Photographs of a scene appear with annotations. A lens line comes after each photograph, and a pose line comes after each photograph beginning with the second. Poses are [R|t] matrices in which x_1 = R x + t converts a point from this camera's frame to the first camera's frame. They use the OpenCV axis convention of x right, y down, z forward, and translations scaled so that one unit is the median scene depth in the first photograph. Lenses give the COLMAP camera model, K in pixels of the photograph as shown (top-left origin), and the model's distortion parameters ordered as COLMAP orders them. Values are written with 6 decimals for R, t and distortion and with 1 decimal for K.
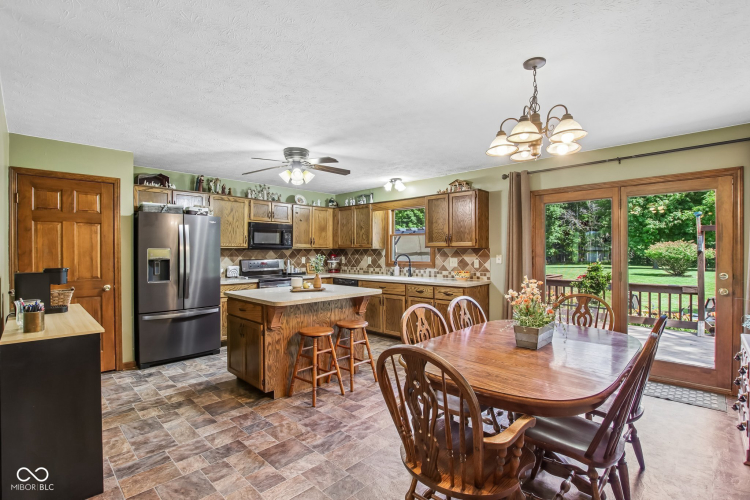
lens RADIAL K [[349.5, 0, 365.9], [0, 349.5, 254.1], [0, 0, 1]] dist [-0.033252, -0.000121]
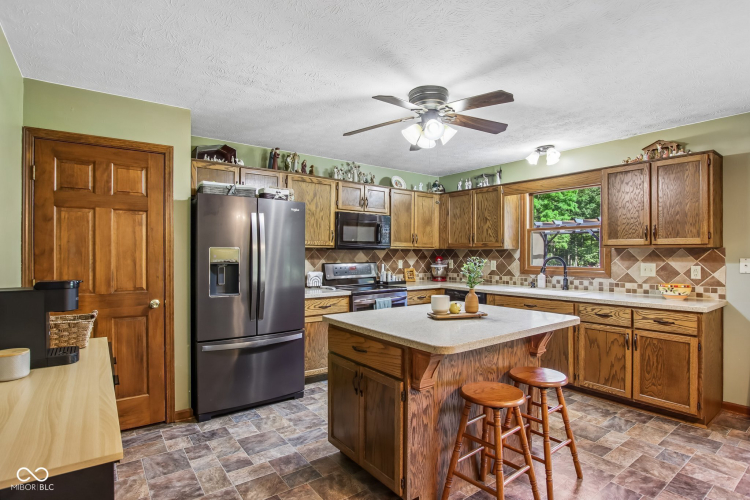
lens RADIAL K [[382.0, 0, 362.0], [0, 382.0, 255.2], [0, 0, 1]] dist [-0.034770, 0.001429]
pose [[0.986227, 0.003530, -0.165362, -0.176871], [-0.003887, 0.999991, -0.001837, 0.000009], [0.165354, 0.002455, 0.986231, 0.258355]]
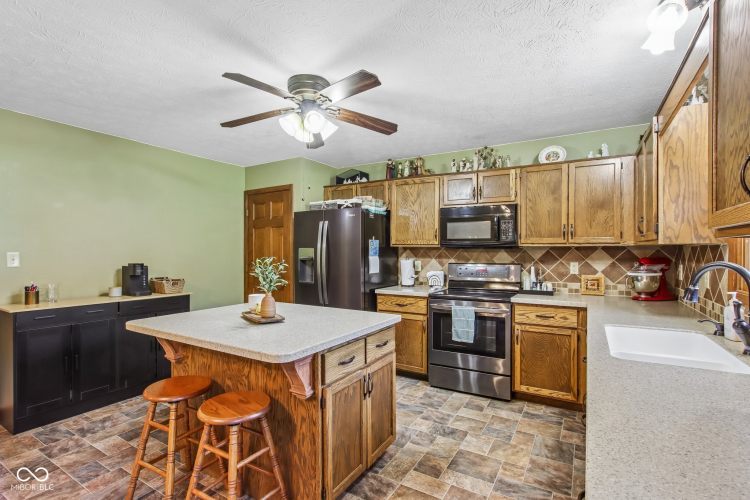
lens RADIAL K [[355.5, 0, 386.7], [0, 355.5, 249.9], [0, 0, 1]] dist [0.001747, 0.000235]
pose [[0.246482, -0.011430, -0.969080, 0.375298], [-0.012707, 0.999806, -0.015025, 0.001917], [0.969064, 0.016017, 0.246290, 0.851016]]
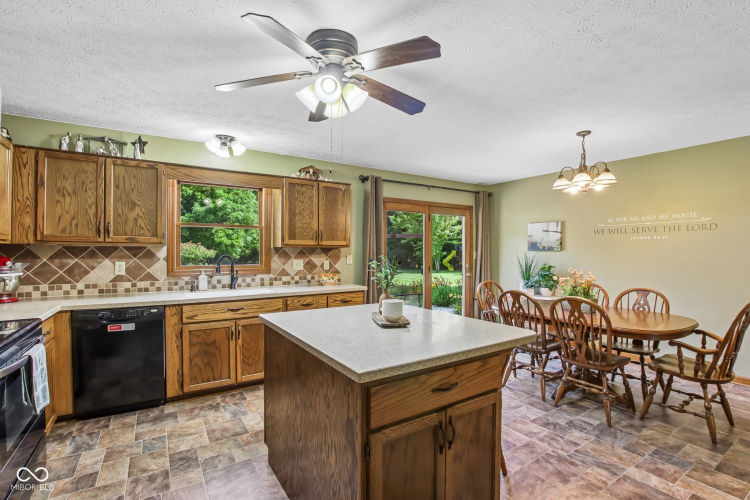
lens RADIAL K [[371.8, 0, 385.7], [0, 371.8, 246.6], [0, 0, 1]] dist [0.002276, 0.000240]
pose [[0.201228, 0.015393, 0.979424, -0.630401], [0.006148, 0.999837, -0.016977, -0.002594], [-0.979525, 0.009438, 0.201100, 0.707500]]
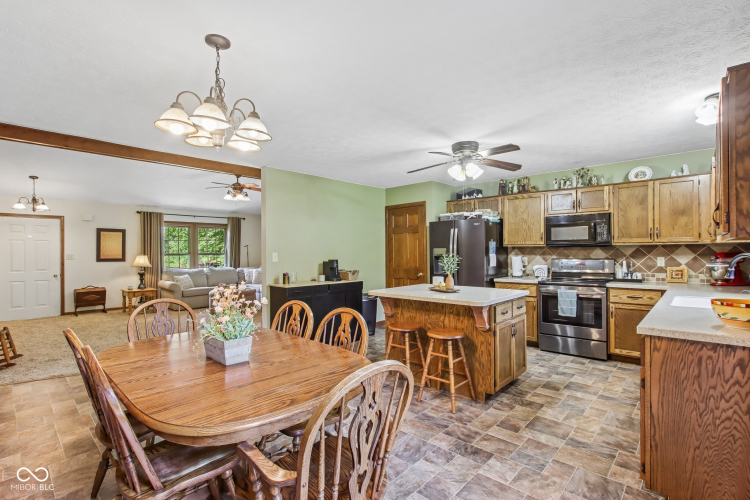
lens RADIAL K [[355.5, 0, 386.7], [0, 355.5, 249.9], [0, 0, 1]] dist [0.001747, 0.000235]
pose [[0.042721, -0.012602, -0.999008, 0.666365], [-0.004752, 0.999907, -0.012817, 0.008166], [0.999076, 0.005295, 0.042657, 0.645520]]
